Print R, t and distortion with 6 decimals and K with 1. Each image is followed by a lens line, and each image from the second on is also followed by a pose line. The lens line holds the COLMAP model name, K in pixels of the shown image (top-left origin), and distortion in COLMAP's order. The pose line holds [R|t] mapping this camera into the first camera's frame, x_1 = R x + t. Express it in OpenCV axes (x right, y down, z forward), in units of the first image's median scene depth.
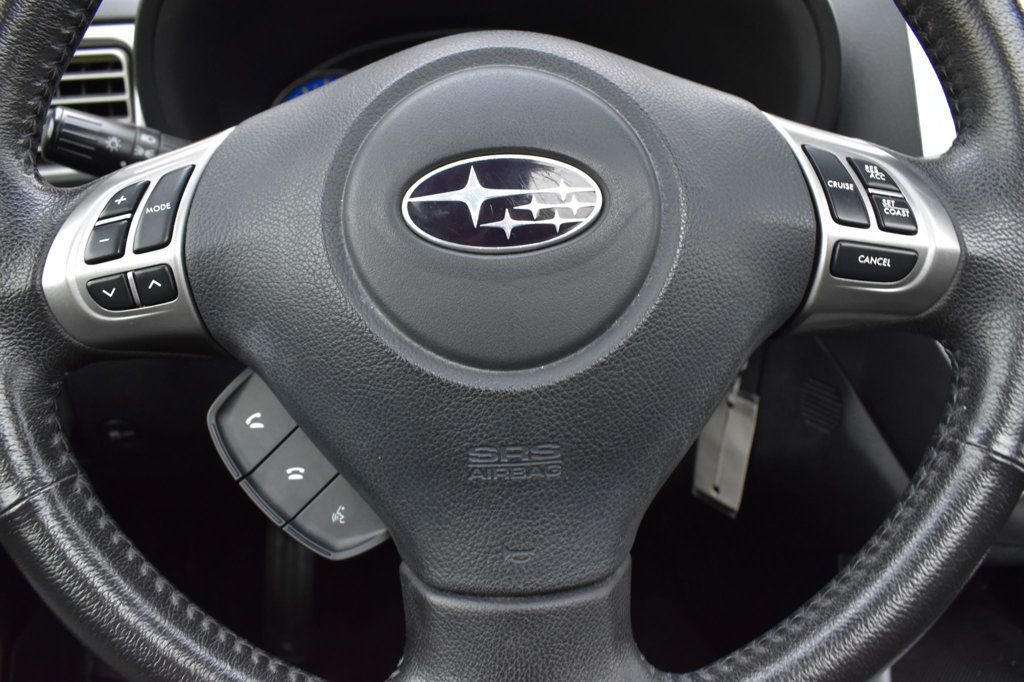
lens RADIAL K [[777.1, 0, 512.0], [0, 777.1, 341.0], [0, 0, 1]] dist [-0.093017, -0.003858]
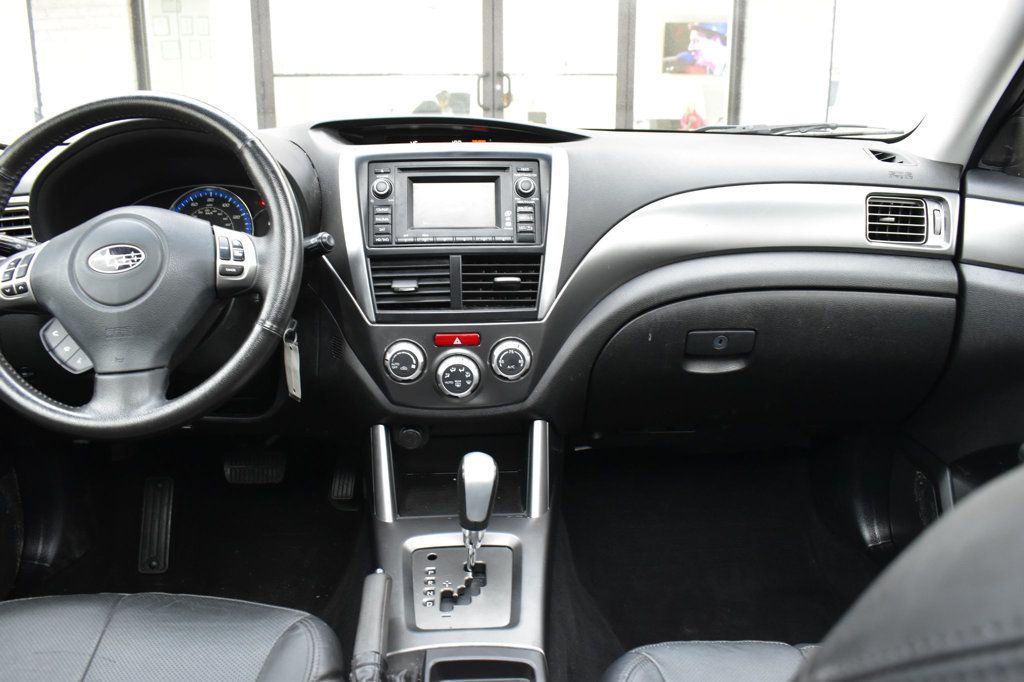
lens RADIAL K [[777.1, 0, 512.0], [0, 777.1, 341.0], [0, 0, 1]] dist [-0.093017, -0.003858]
pose [[0.998189, -0.044665, 0.040304, 1.499900], [0.048682, 0.993289, -0.104914, 0.589096], [-0.035348, 0.106686, 0.993664, -2.243663]]
